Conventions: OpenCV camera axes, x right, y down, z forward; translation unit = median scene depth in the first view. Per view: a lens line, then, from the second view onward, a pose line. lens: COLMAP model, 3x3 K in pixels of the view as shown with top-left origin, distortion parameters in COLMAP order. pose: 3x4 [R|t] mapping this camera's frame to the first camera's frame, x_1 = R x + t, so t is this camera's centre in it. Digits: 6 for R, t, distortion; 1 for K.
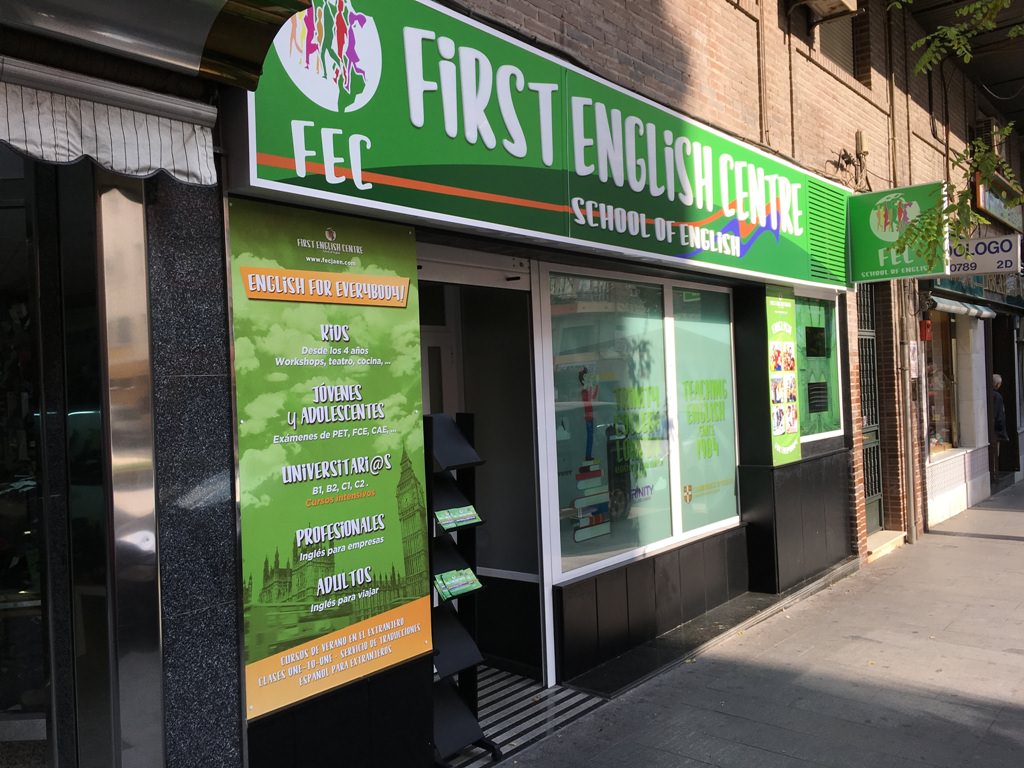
lens RADIAL K [[873.0, 0, 512.0], [0, 873.0, 384.0], [0, 0, 1]] dist [0.095408, -0.118189]
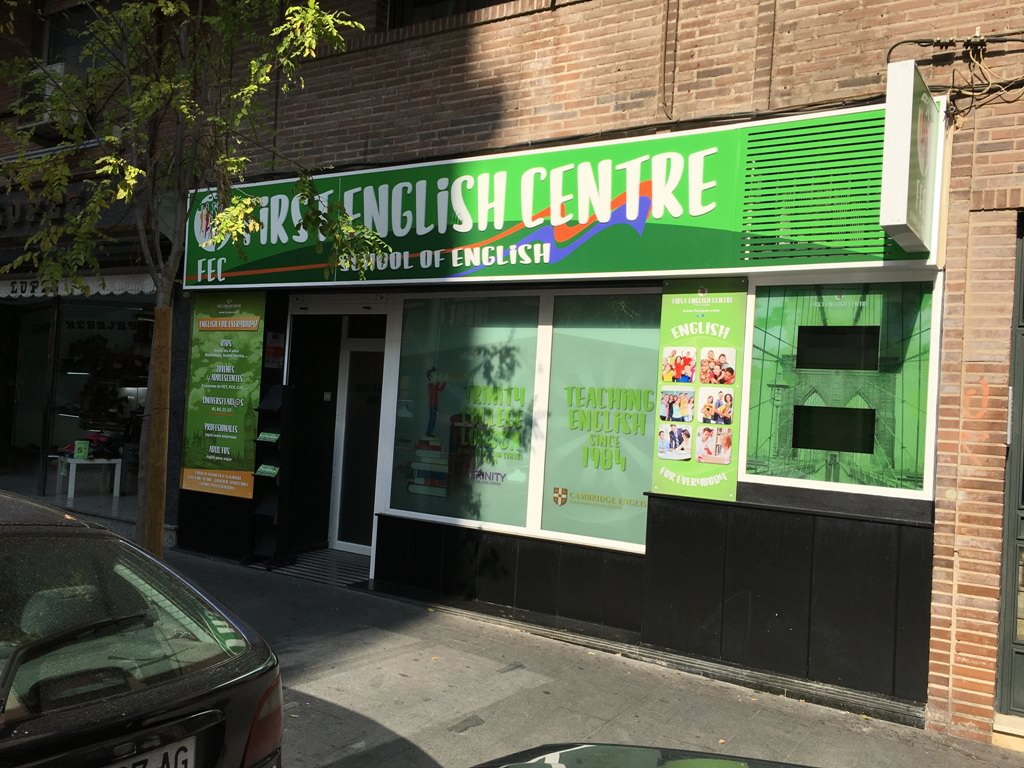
lens RADIAL K [[873.0, 0, 512.0], [0, 873.0, 384.0], [0, 0, 1]] dist [0.095408, -0.118189]
pose [[0.109988, 0.019457, -0.993742, 1.513275], [-0.062445, 0.997969, 0.012628, -0.018799], [0.991969, 0.060665, 0.110979, 1.031789]]
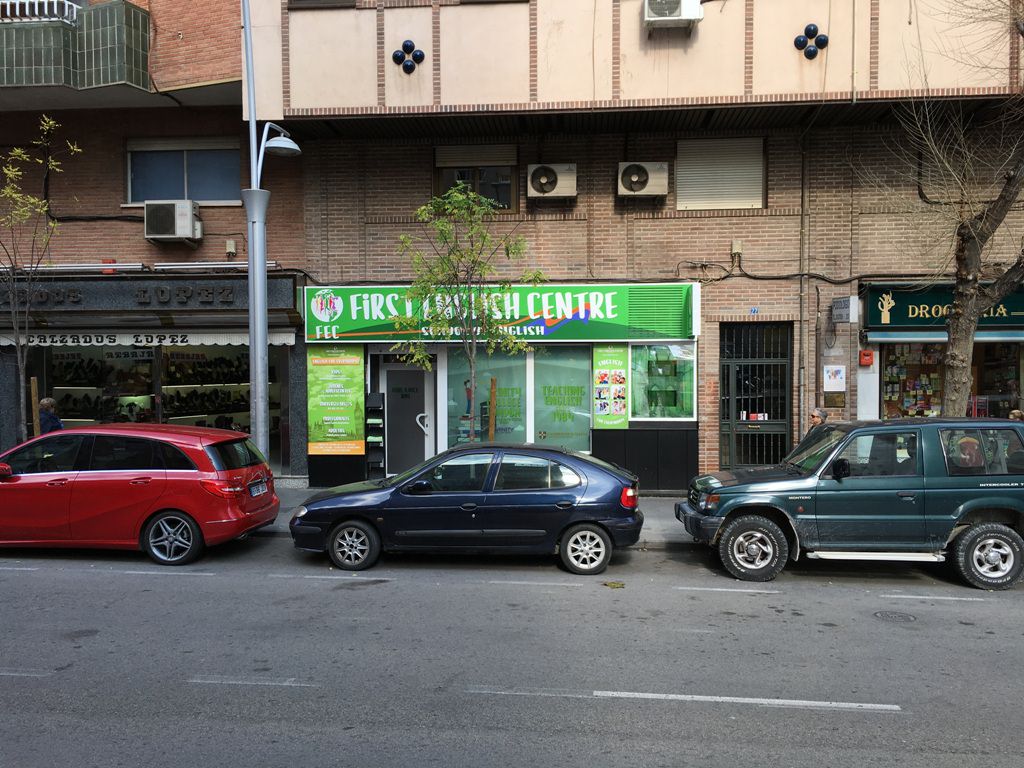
lens RADIAL K [[873.0, 0, 512.0], [0, 873.0, 384.0], [0, 0, 1]] dist [0.095408, -0.118189]
pose [[0.558977, 0.053874, -0.827431, 2.579104], [-0.017312, 0.998428, 0.053313, -0.164227], [0.829002, -0.015476, 0.559031, -0.444724]]
